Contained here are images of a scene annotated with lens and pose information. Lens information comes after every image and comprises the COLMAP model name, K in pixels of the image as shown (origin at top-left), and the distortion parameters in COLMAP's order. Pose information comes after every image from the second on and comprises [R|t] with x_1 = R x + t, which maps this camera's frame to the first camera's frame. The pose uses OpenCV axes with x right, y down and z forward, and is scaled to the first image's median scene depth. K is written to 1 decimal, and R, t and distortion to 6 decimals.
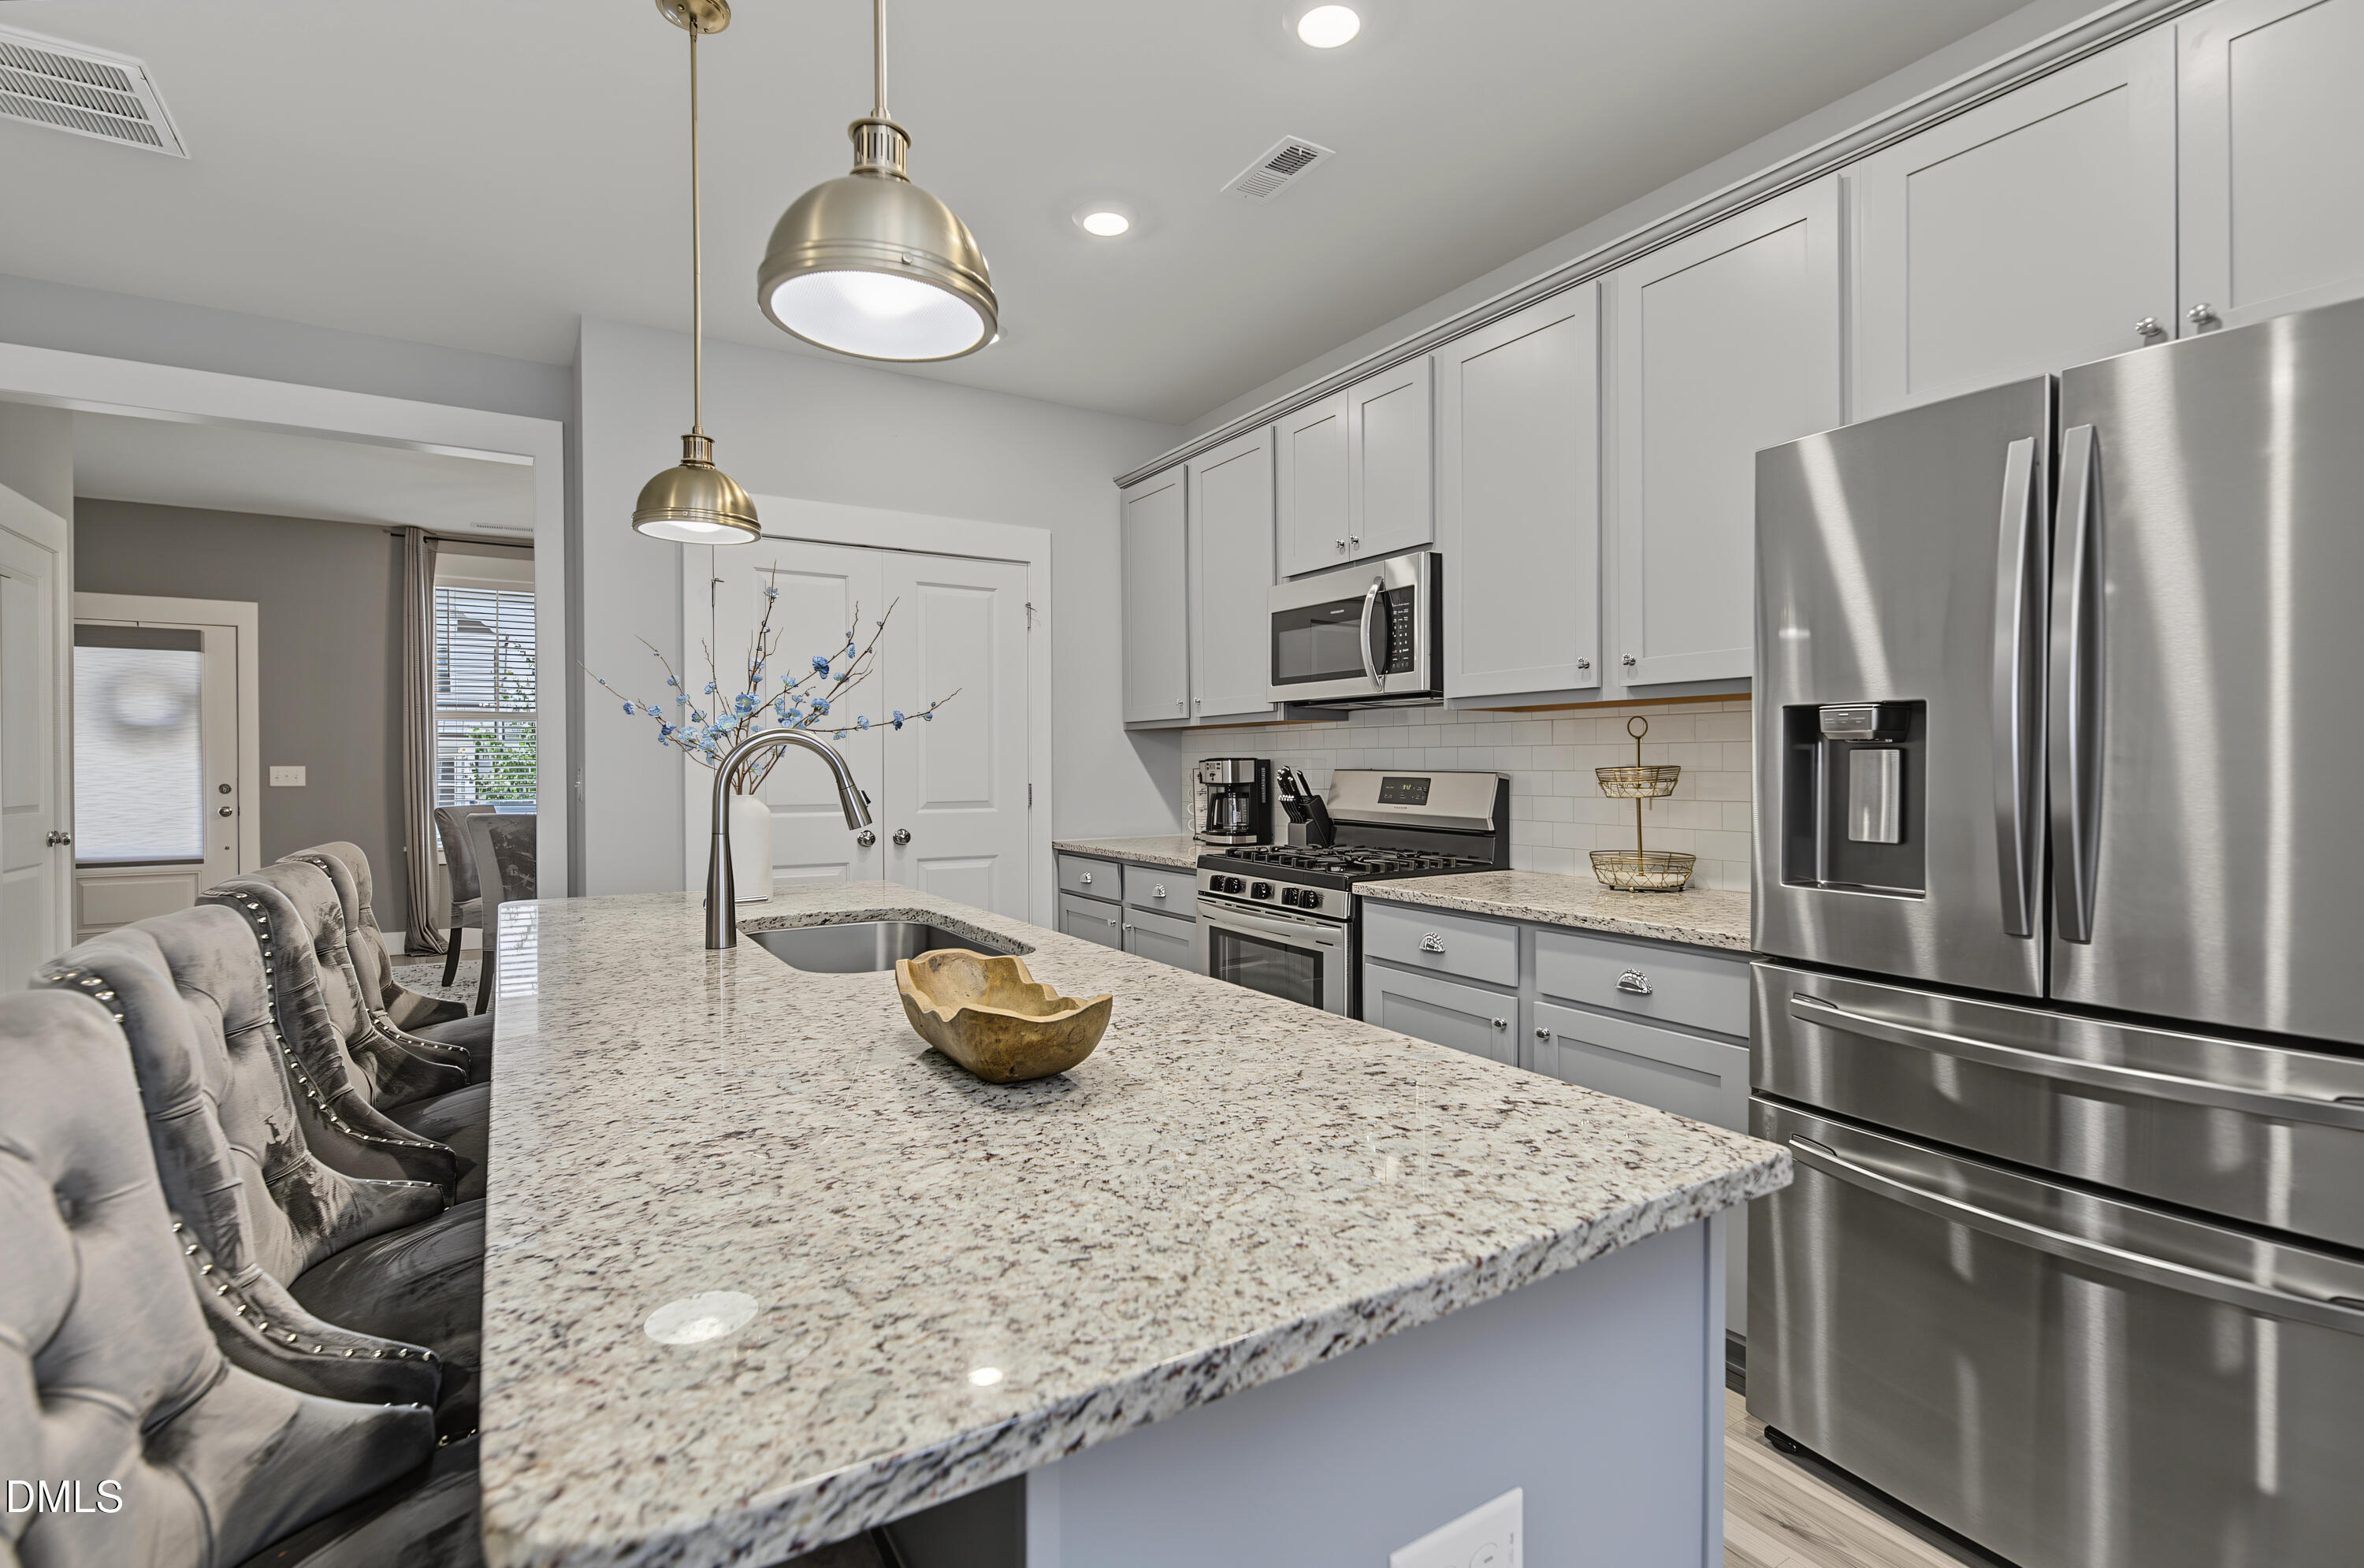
lens RADIAL K [[1089.1, 0, 1187.4], [0, 1089.1, 773.7], [0, 0, 1]] dist [-0.000005, -0.000683]
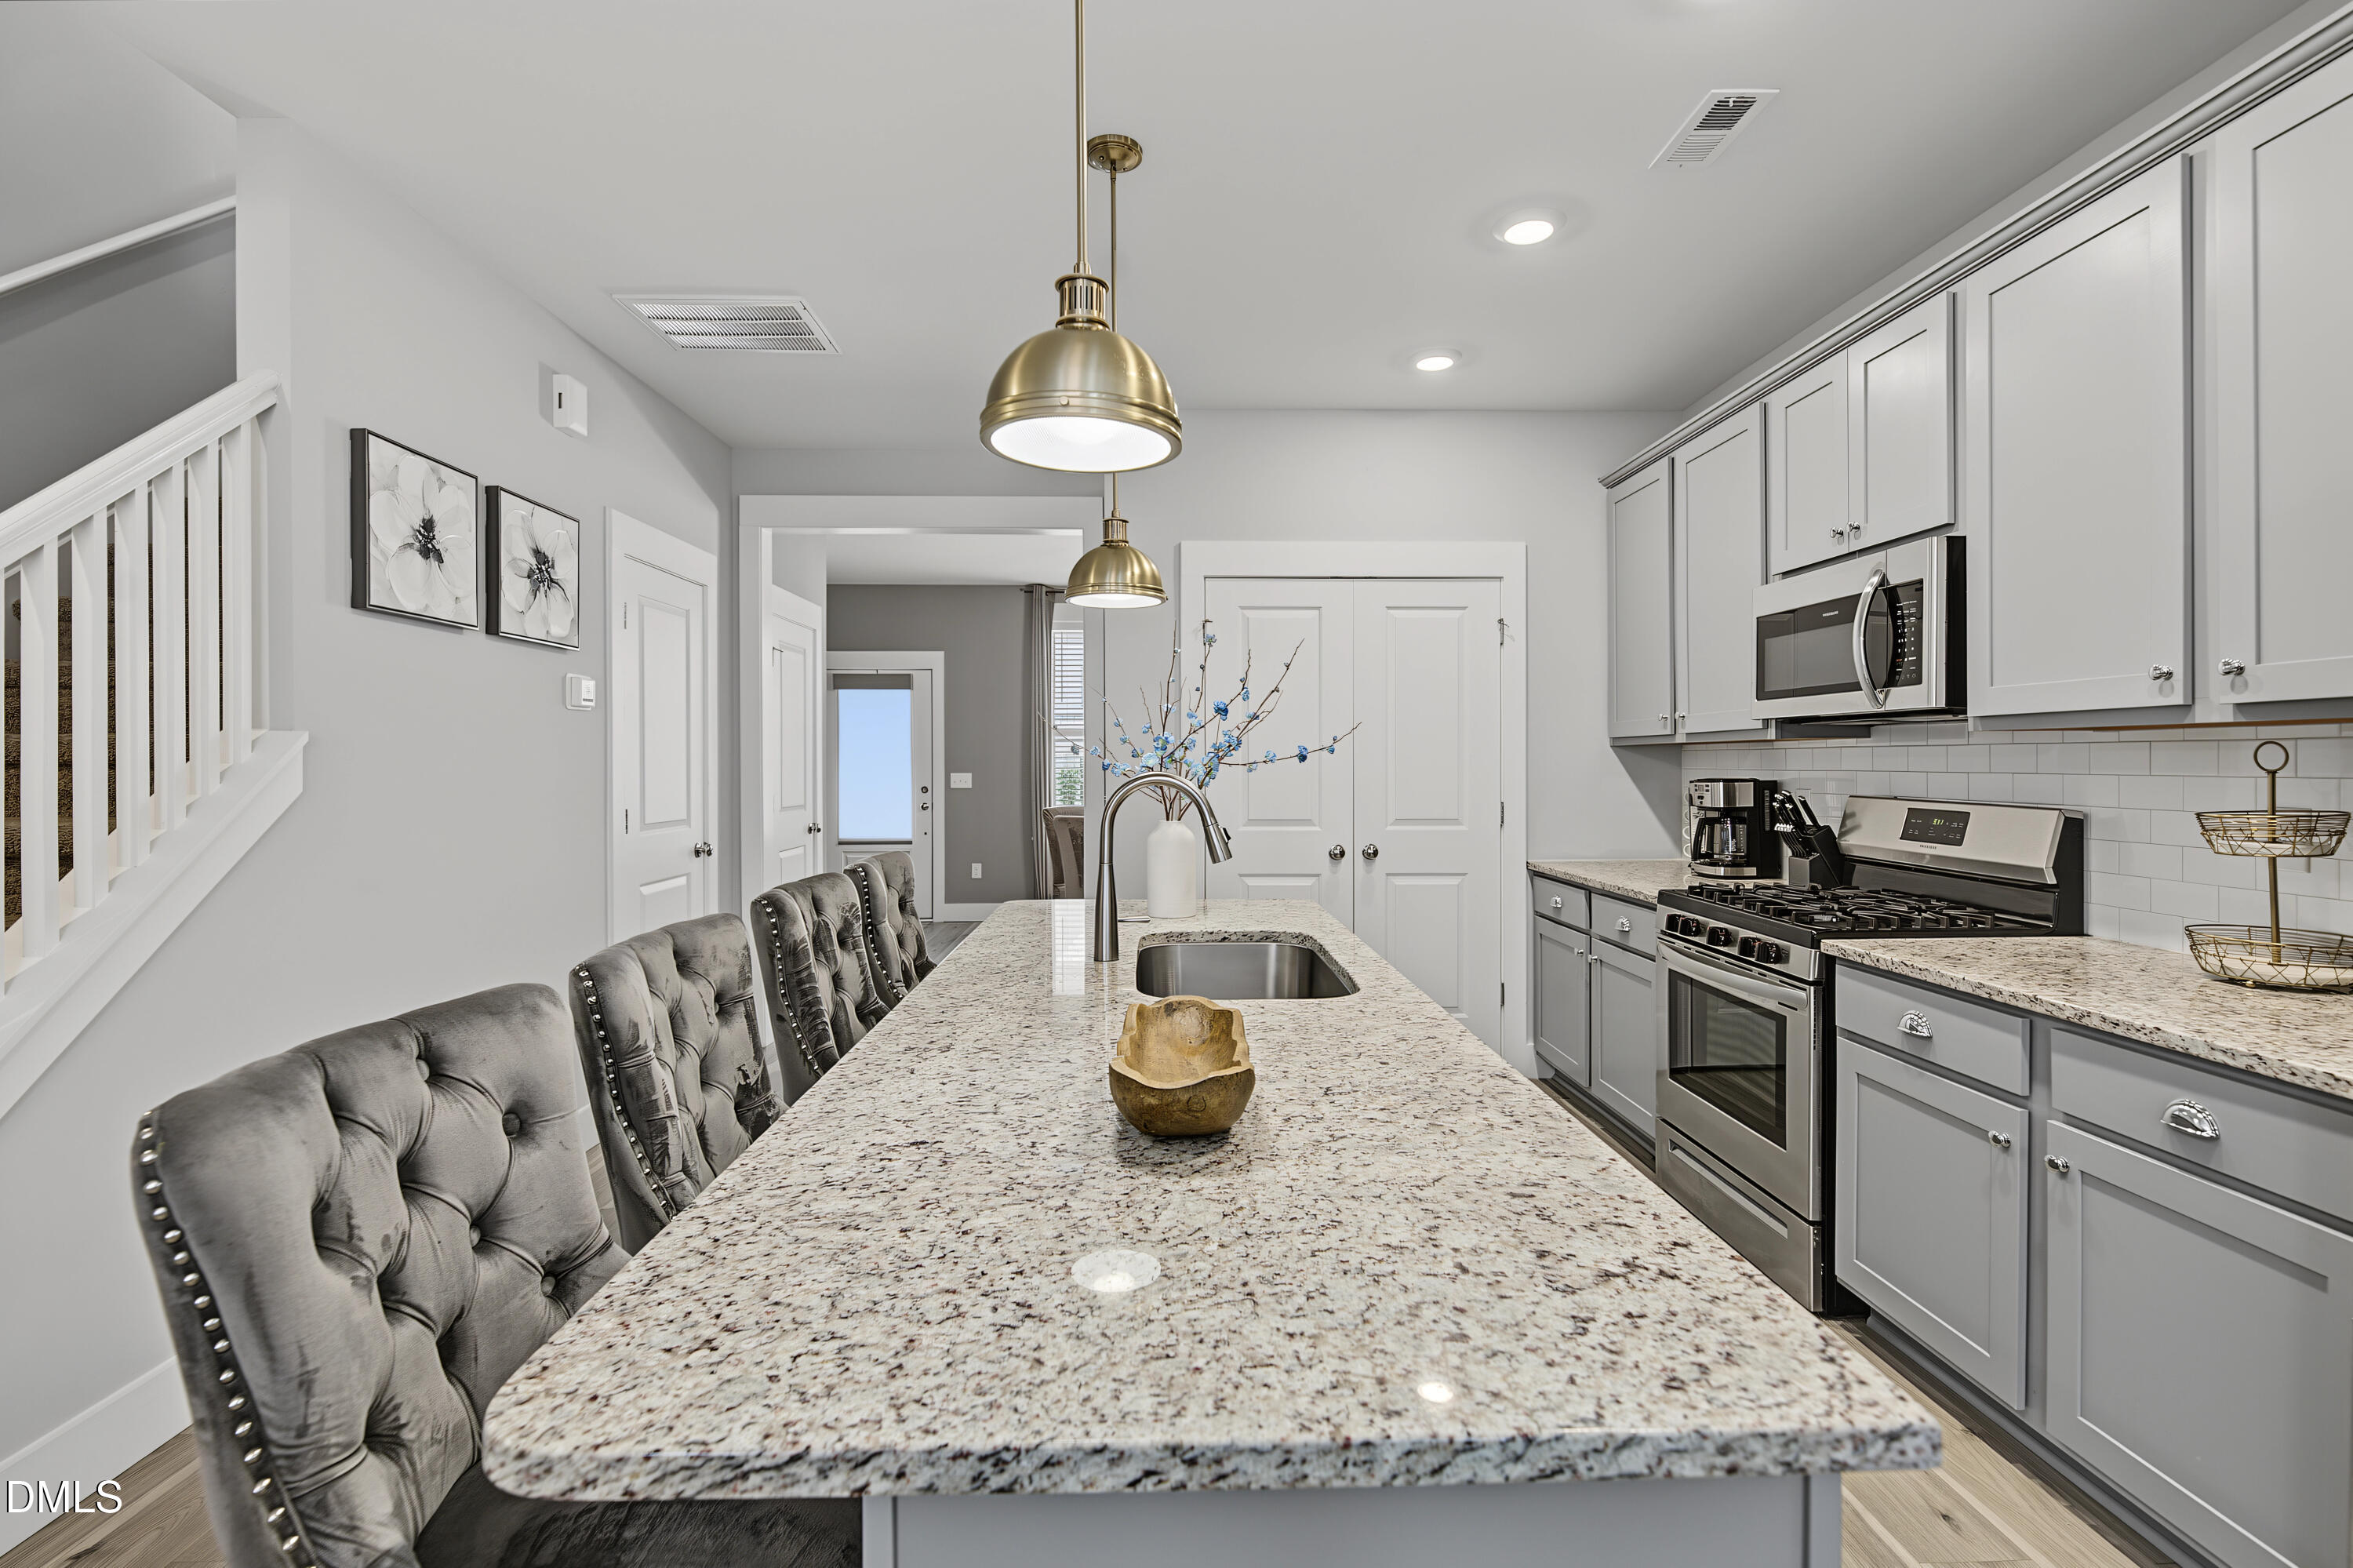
lens RADIAL K [[1069.3, 0, 1187.5], [0, 1069.3, 767.8], [0, 0, 1]] dist [0.000484, -0.001449]
pose [[0.862803, 0.003995, -0.505524, 0.406814], [-0.004540, 0.999990, 0.000154, -0.085932], [0.505519, 0.002163, 0.862812, 0.093811]]
